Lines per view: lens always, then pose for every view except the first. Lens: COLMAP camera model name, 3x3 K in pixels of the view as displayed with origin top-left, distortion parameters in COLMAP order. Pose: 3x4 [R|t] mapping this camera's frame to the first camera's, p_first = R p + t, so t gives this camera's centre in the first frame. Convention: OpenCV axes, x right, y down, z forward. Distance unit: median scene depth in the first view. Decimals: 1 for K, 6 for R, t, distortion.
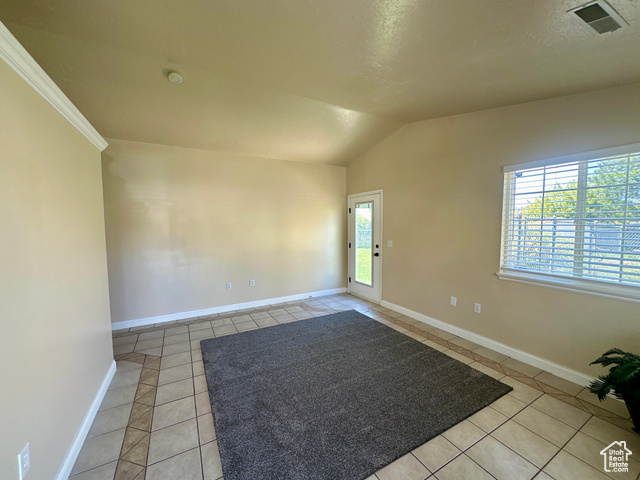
lens RADIAL K [[254.5, 0, 318.1], [0, 254.5, 240.9], [0, 0, 1]] dist [-0.001526, -0.000205]
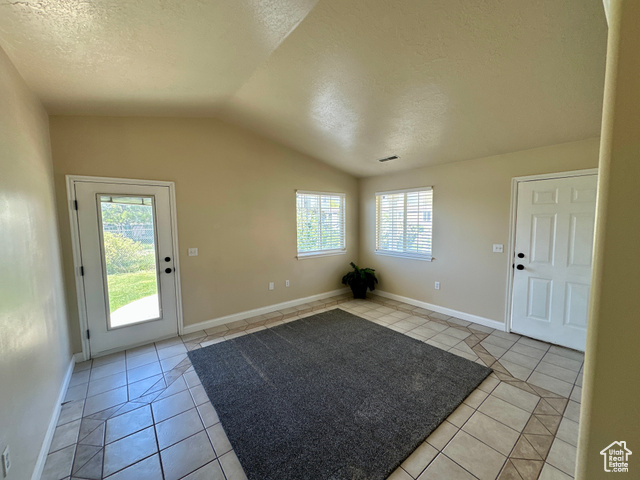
lens RADIAL K [[254.5, 0, 321.7], [0, 254.5, 238.3], [0, 0, 1]] dist [-0.001526, -0.000205]
pose [[-0.164995, -0.064610, 0.984176, -0.604774], [0.078203, 0.993853, 0.078356, -0.066387], [-0.983189, 0.089894, -0.158929, 0.750500]]
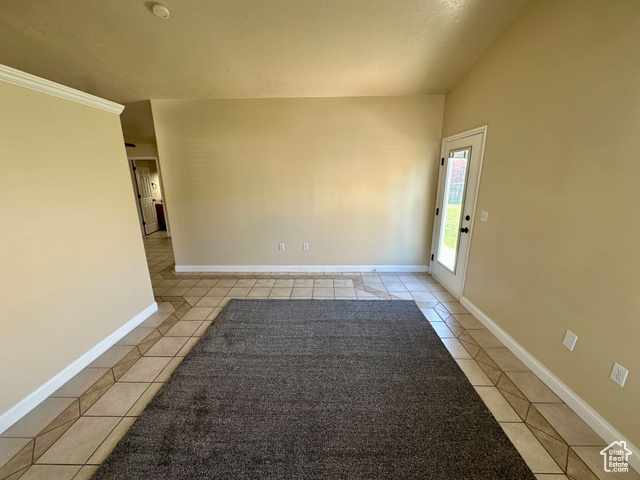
lens RADIAL K [[254.5, 0, 319.0], [0, 254.5, 240.7], [0, 0, 1]] dist [-0.001526, -0.000205]
pose [[0.863871, 0.125380, -0.487860, 0.251966], [-0.030196, 0.979674, 0.198308, -0.044565], [0.502808, -0.156581, 0.850098, 0.259027]]
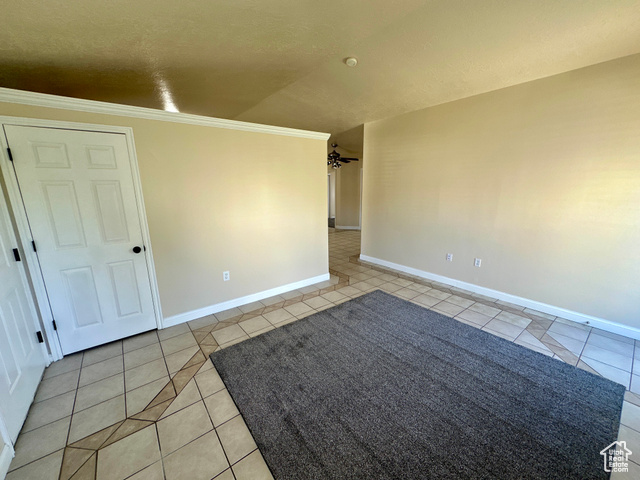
lens RADIAL K [[254.5, 0, 319.3], [0, 254.5, 241.6], [0, 0, 1]] dist [-0.001526, -0.000205]
pose [[0.155867, 0.216973, -0.963653, 0.445694], [-0.050988, 0.976044, 0.211516, -0.044282], [0.986461, 0.016166, 0.163196, 0.415601]]
